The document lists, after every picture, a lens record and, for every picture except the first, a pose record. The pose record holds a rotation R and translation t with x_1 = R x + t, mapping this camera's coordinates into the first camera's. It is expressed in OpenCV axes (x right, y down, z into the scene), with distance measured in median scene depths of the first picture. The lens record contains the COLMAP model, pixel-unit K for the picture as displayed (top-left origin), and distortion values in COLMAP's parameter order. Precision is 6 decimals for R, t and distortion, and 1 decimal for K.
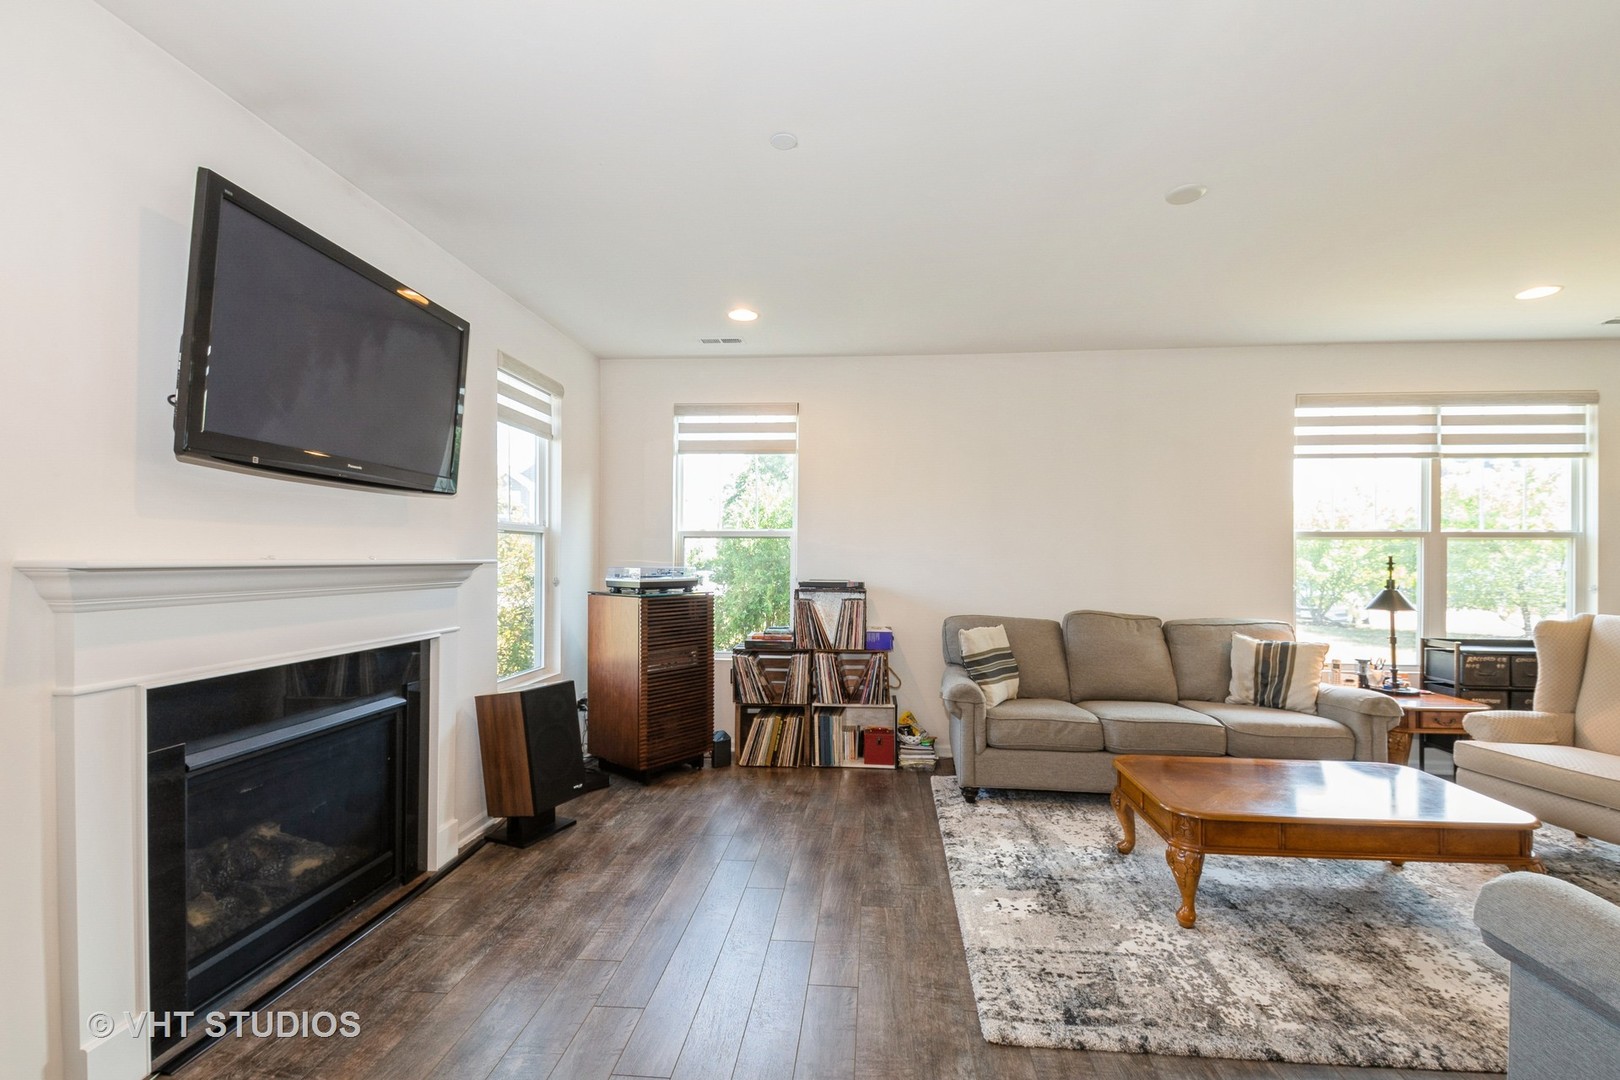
lens RADIAL K [[682.6, 0, 810.0], [0, 682.6, 567.2], [0, 0, 1]] dist [0.014947, -0.015642]
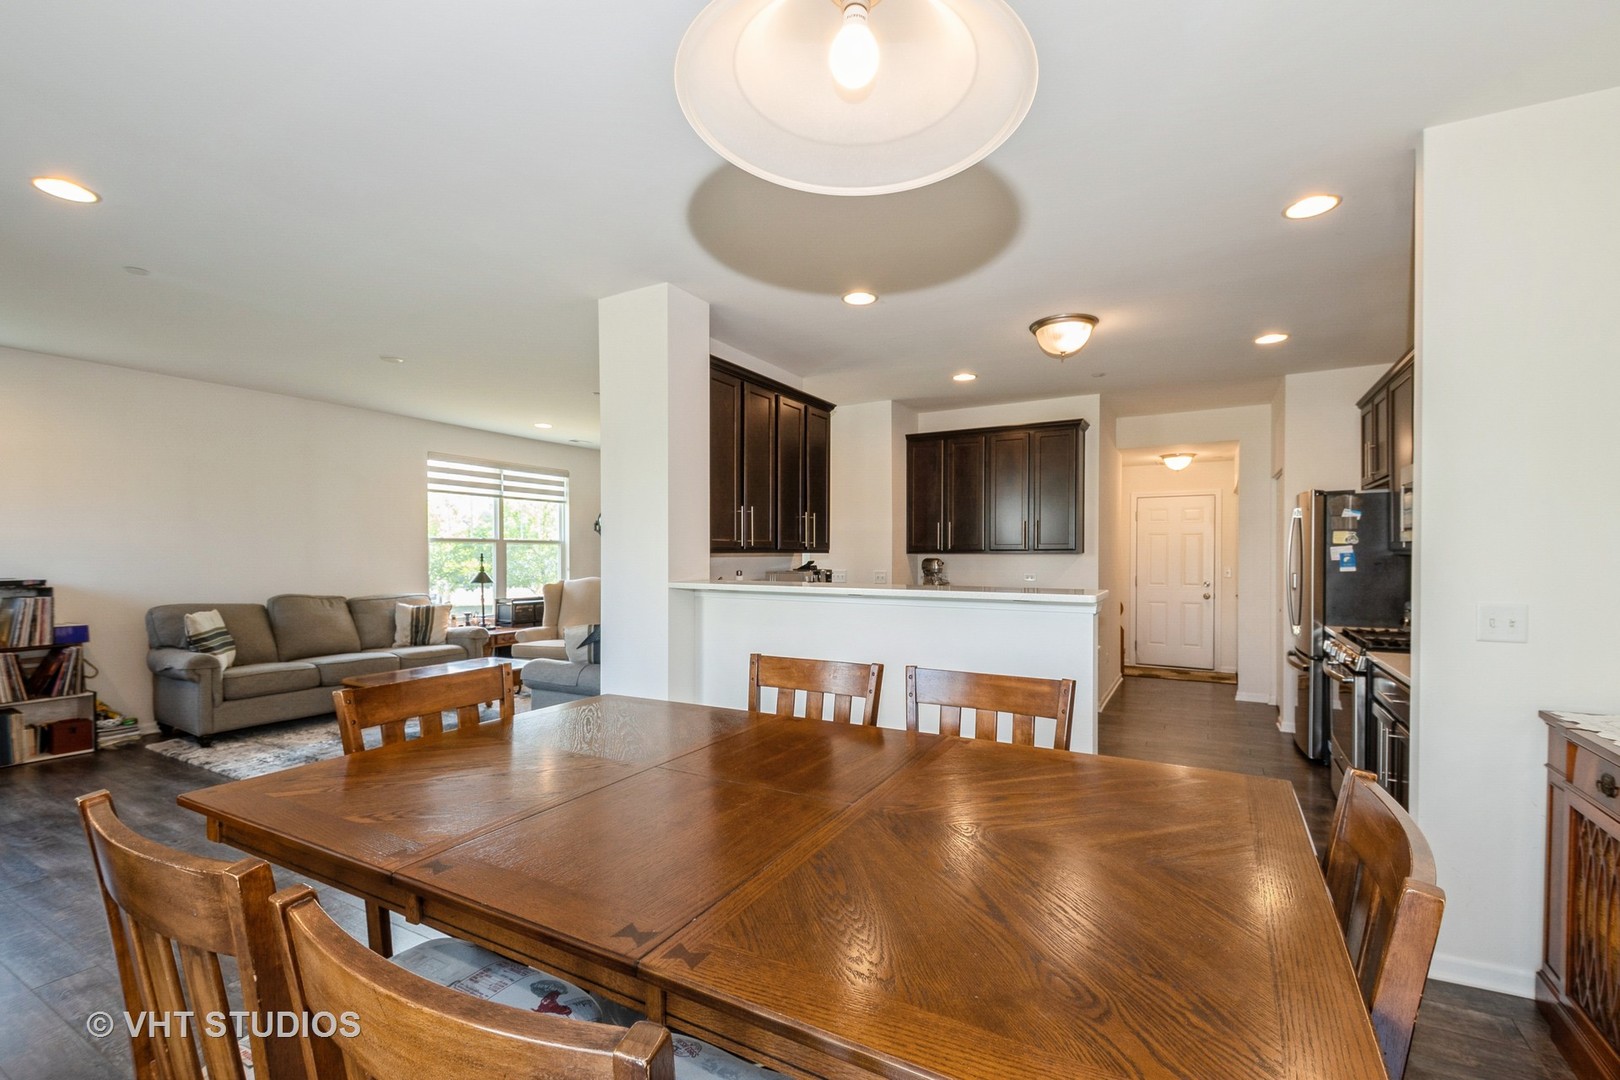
lens RADIAL K [[697.2, 0, 821.1], [0, 697.2, 551.1], [0, 0, 1]] dist [0.015005, -0.000358]
pose [[0.384657, 0.000747, 0.923059, -0.487210], [0.012858, 0.999898, -0.006168, 0.000942], [-0.922970, 0.014241, 0.384608, -0.512876]]
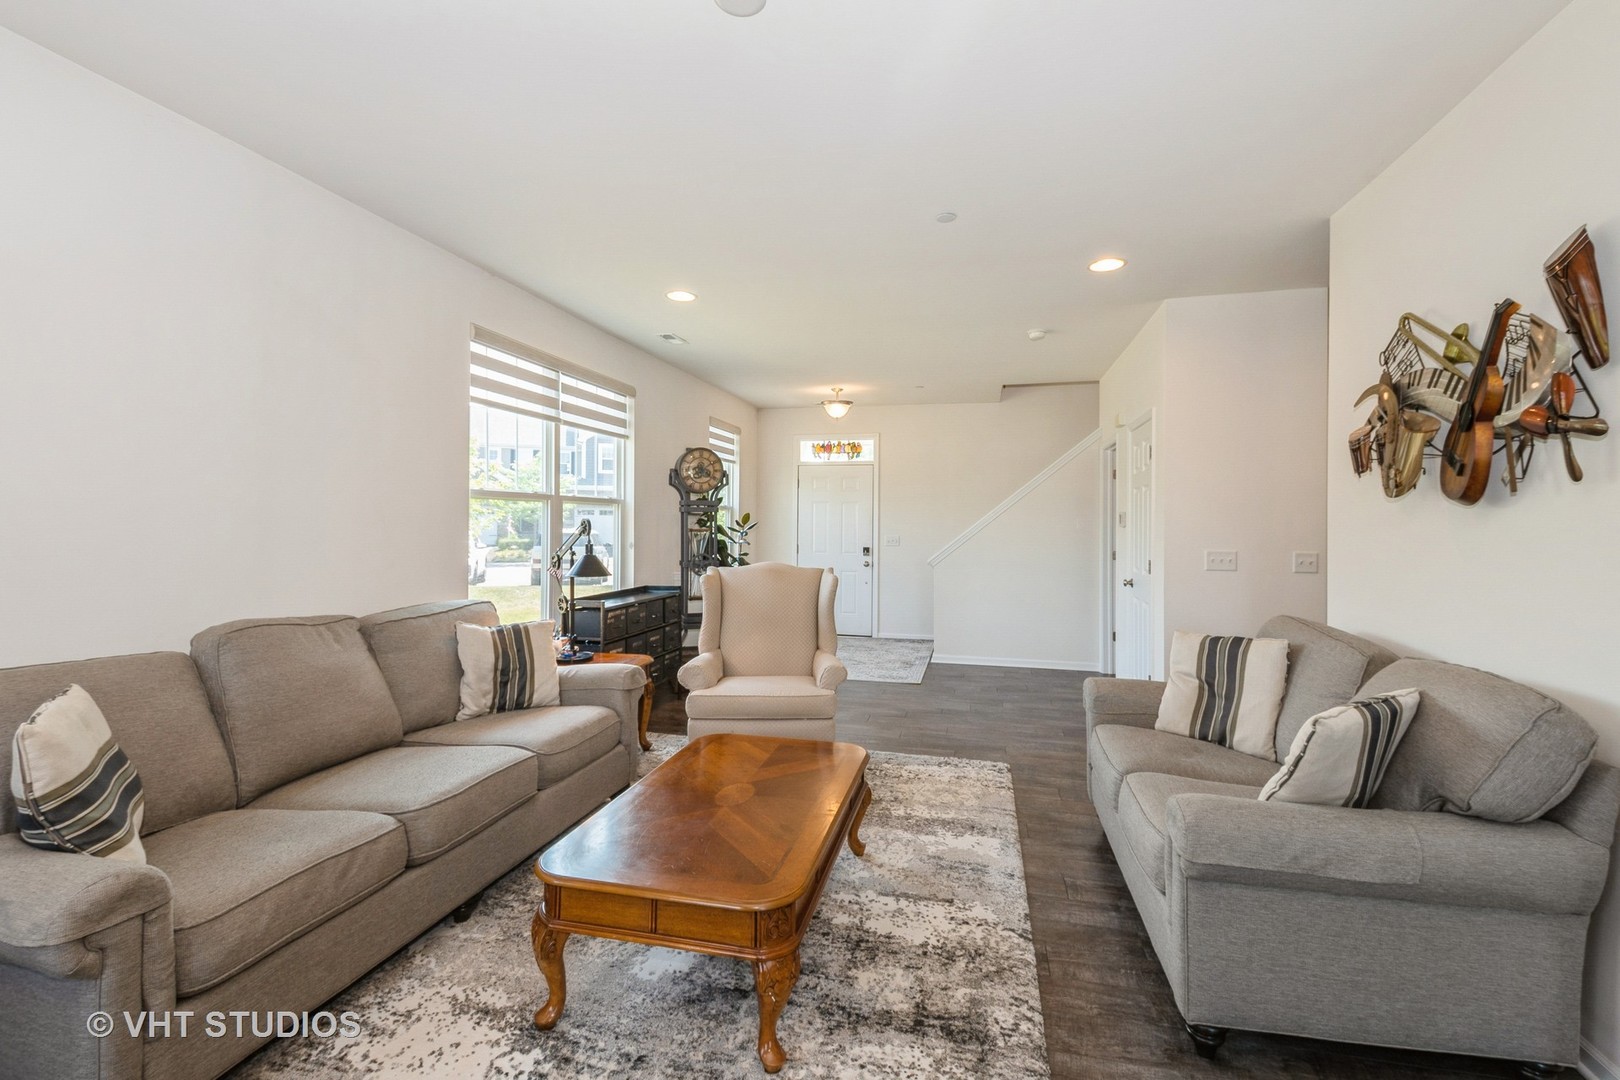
lens RADIAL K [[703.8, 0, 811.1], [0, 703.8, 513.3], [0, 0, 1]] dist [0.015221, -0.000146]
pose [[0.132988, 0.009162, 0.991075, -0.090210], [0.007413, 0.999920, -0.010239, -0.011464], [-0.991090, 0.008708, 0.132910, 0.521523]]
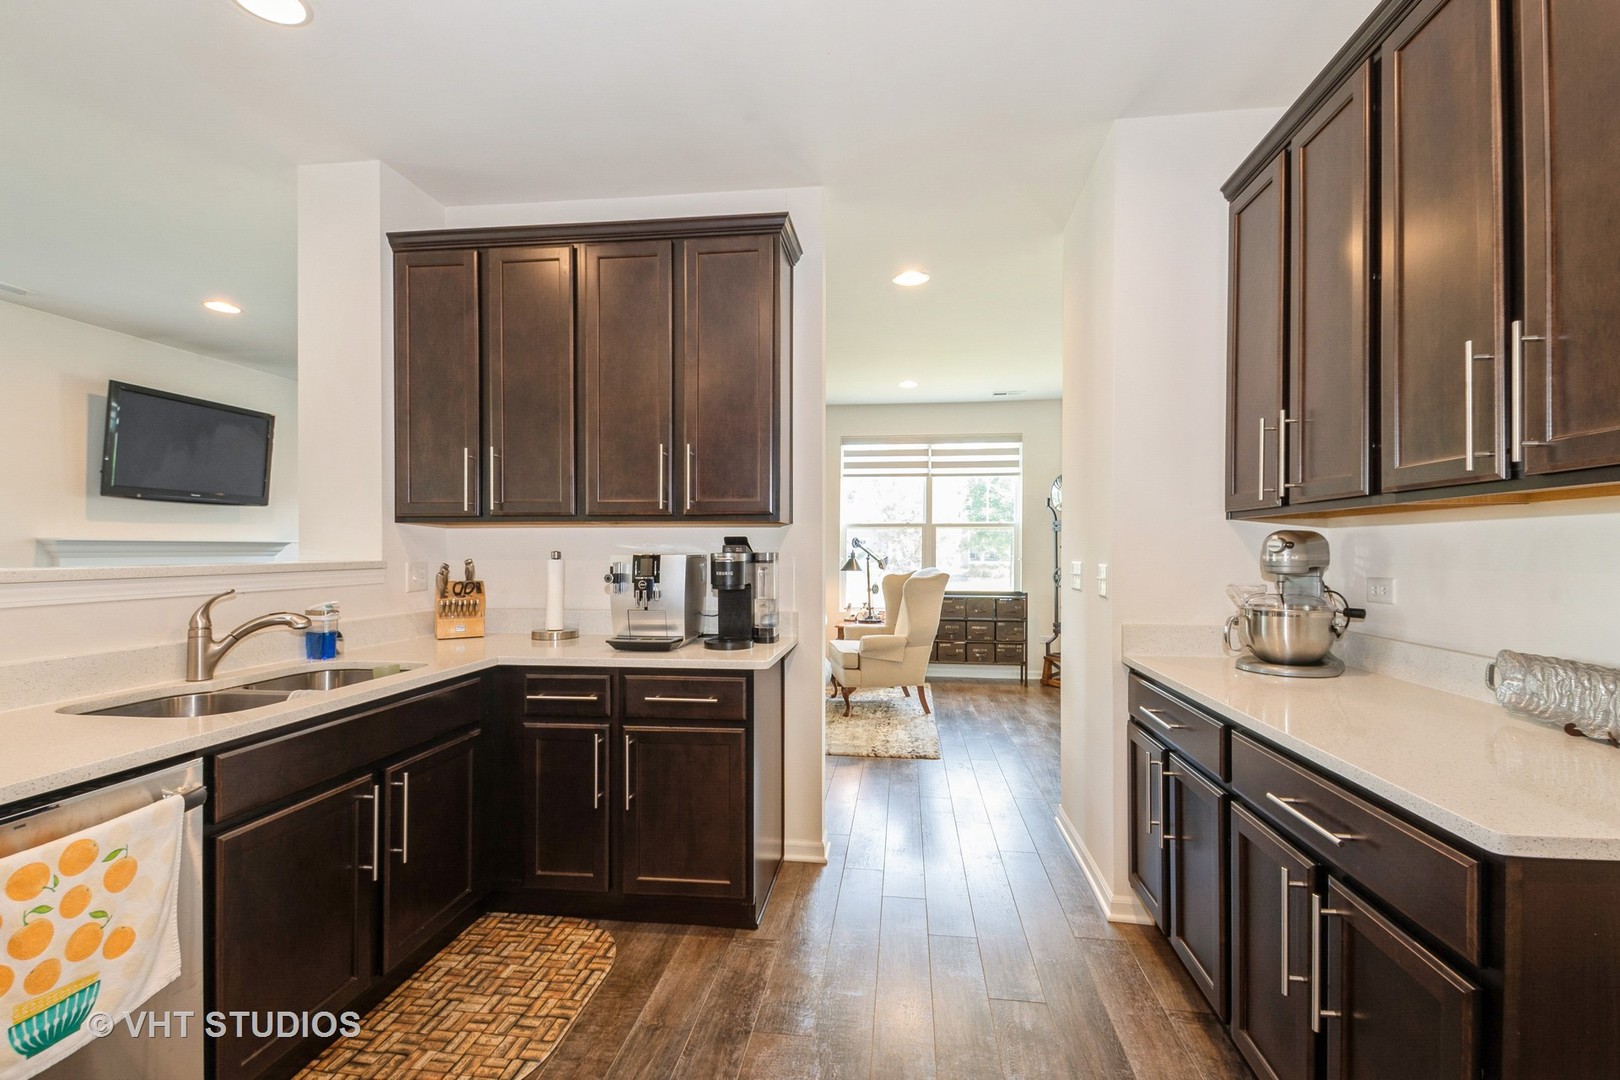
lens RADIAL K [[697.2, 0, 821.1], [0, 697.2, 551.1], [0, 0, 1]] dist [0.015005, -0.000358]
pose [[0.999708, -0.000943, -0.024129, 0.763709], [0.000681, 0.999941, -0.010874, 0.031401], [0.024138, 0.010855, 0.999650, -0.659332]]
